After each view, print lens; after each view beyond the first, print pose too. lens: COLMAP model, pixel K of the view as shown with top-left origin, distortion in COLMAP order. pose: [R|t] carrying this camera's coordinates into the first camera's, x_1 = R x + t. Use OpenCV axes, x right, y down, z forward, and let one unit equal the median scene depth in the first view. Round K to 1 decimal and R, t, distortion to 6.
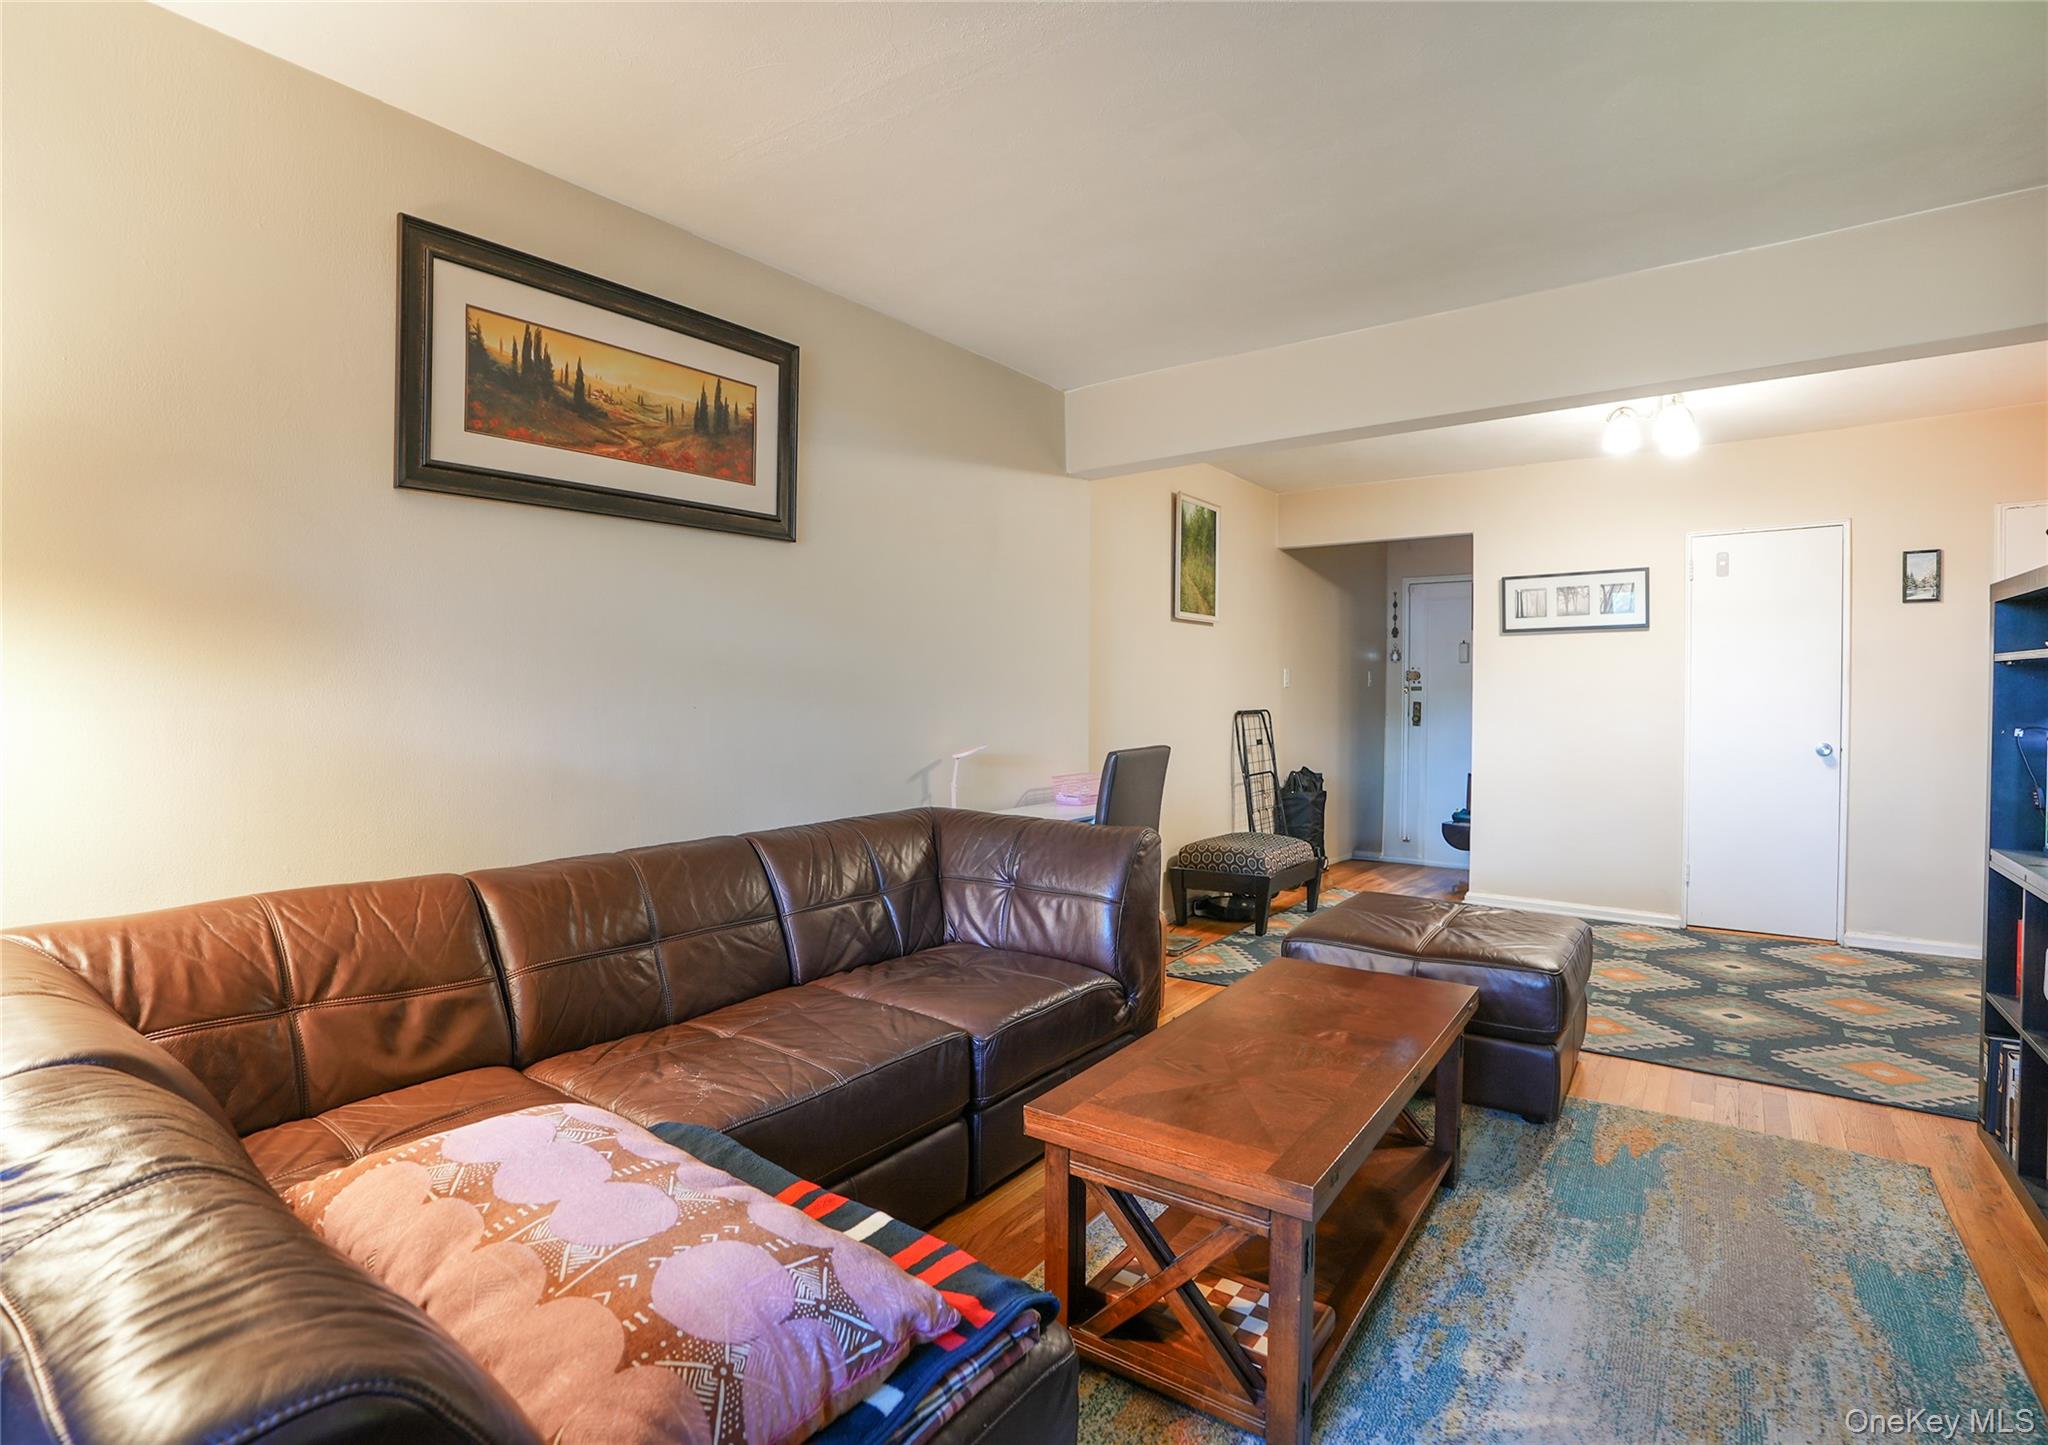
lens RADIAL K [[985.5, 0, 1024.0], [0, 985.5, 722.5], [0, 0, 1]] dist [-0.026520, 0.000301]
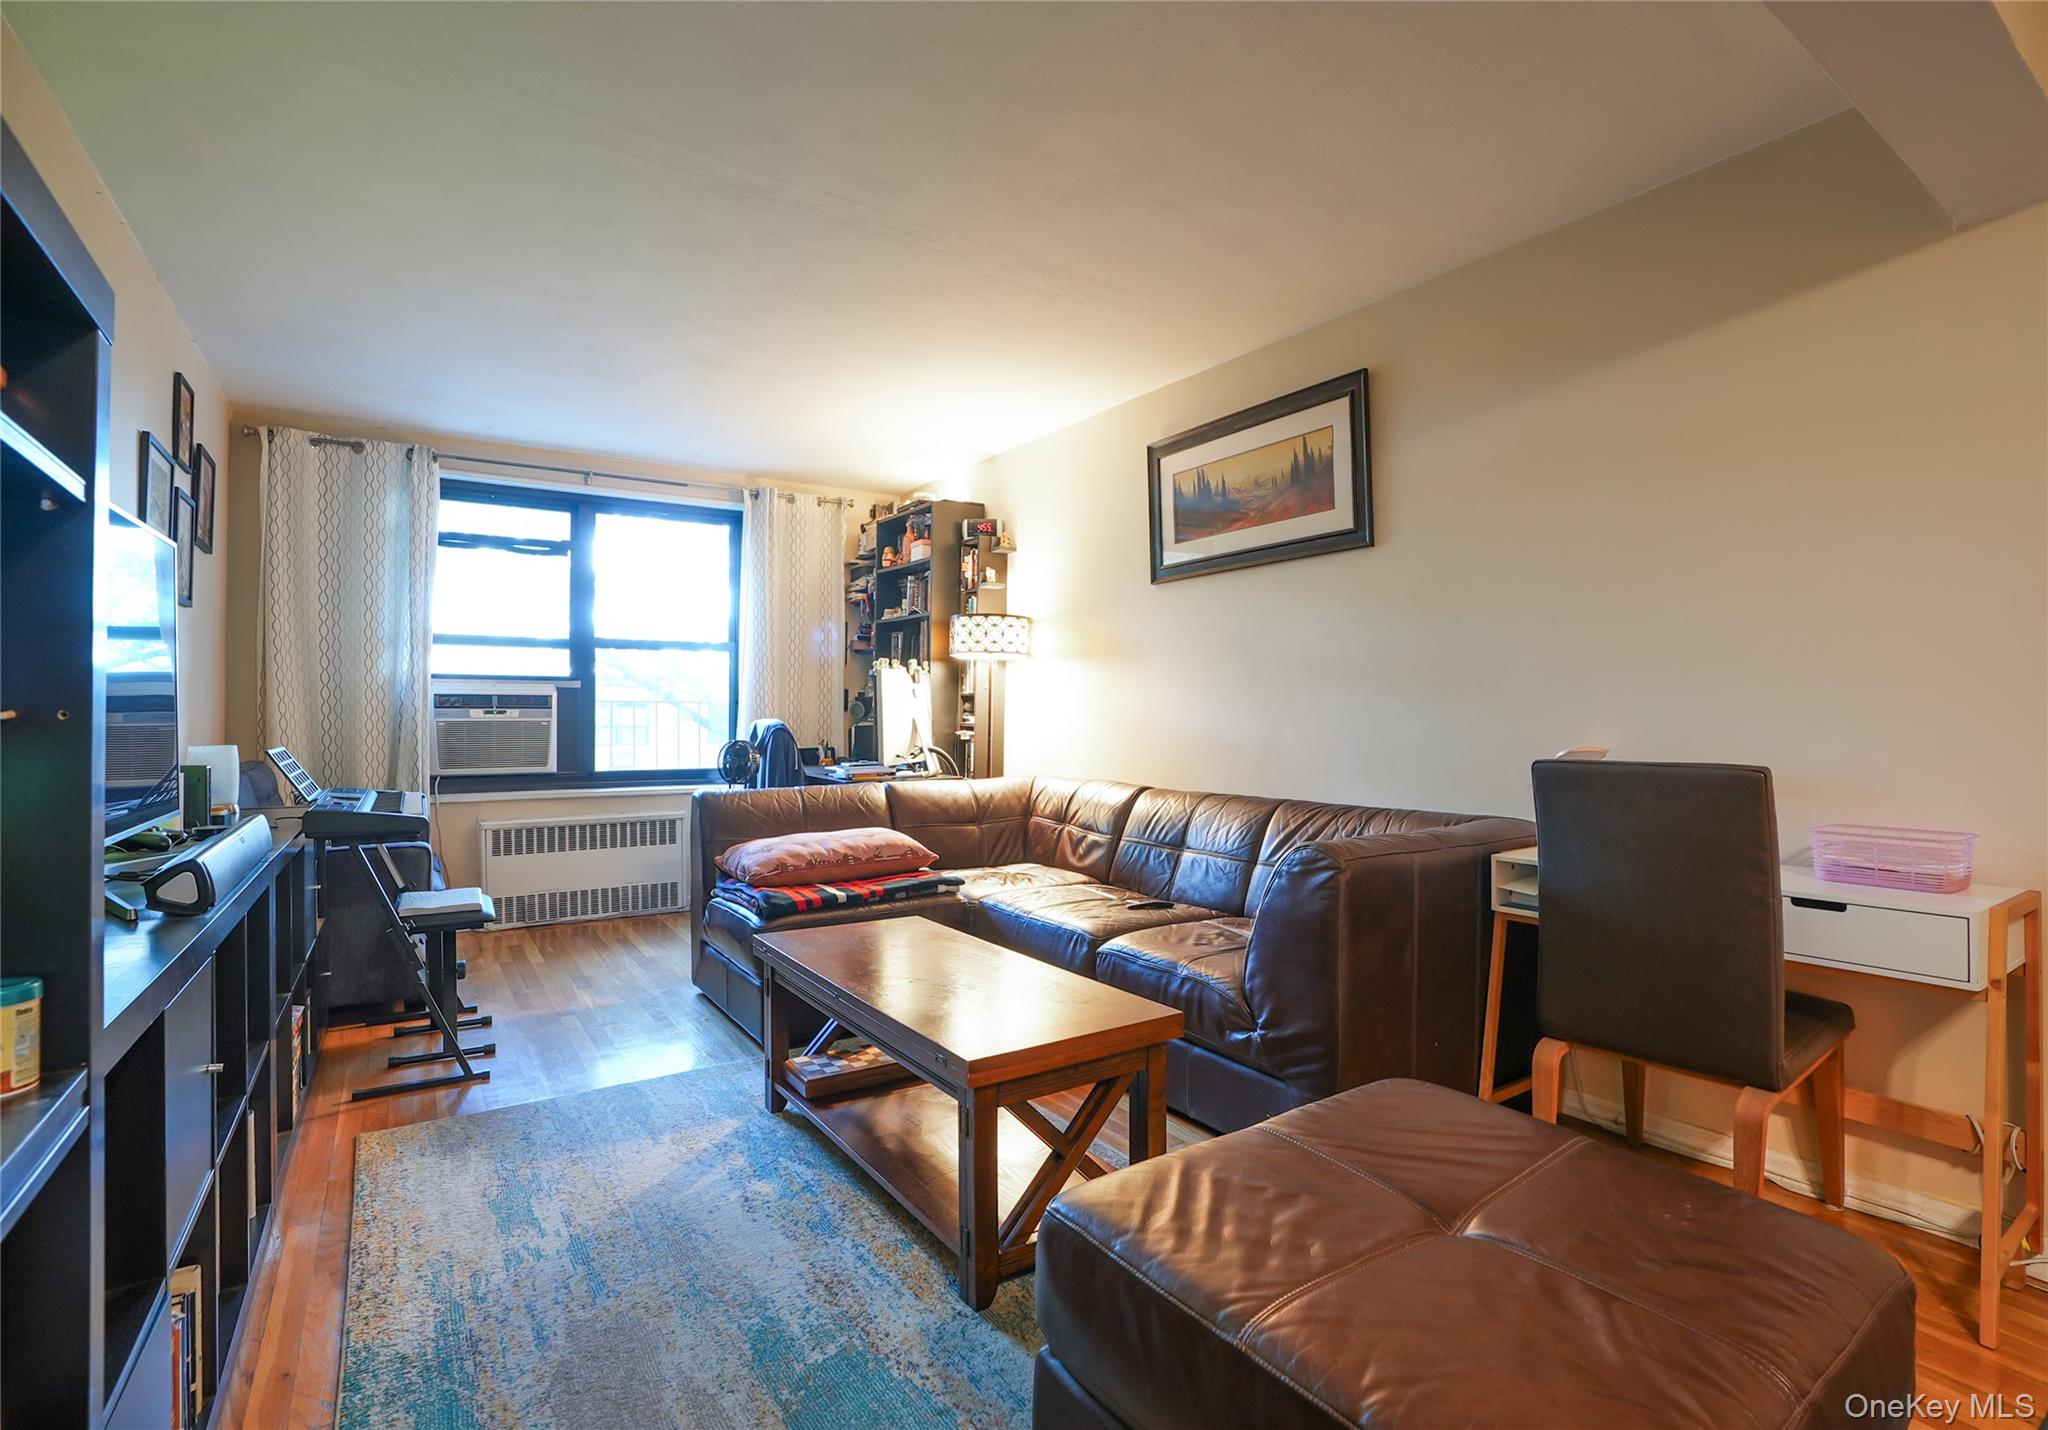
lens RADIAL K [[1021.8, 0, 1024.0], [0, 1021.8, 715.0], [0, 0, 1]] dist [-0.000555, 0.000103]
pose [[-0.370841, 0.010087, -0.928642, 1.143300], [-0.030683, 0.999262, 0.023108, -0.016339], [0.928189, 0.037063, -0.370258, 1.289764]]
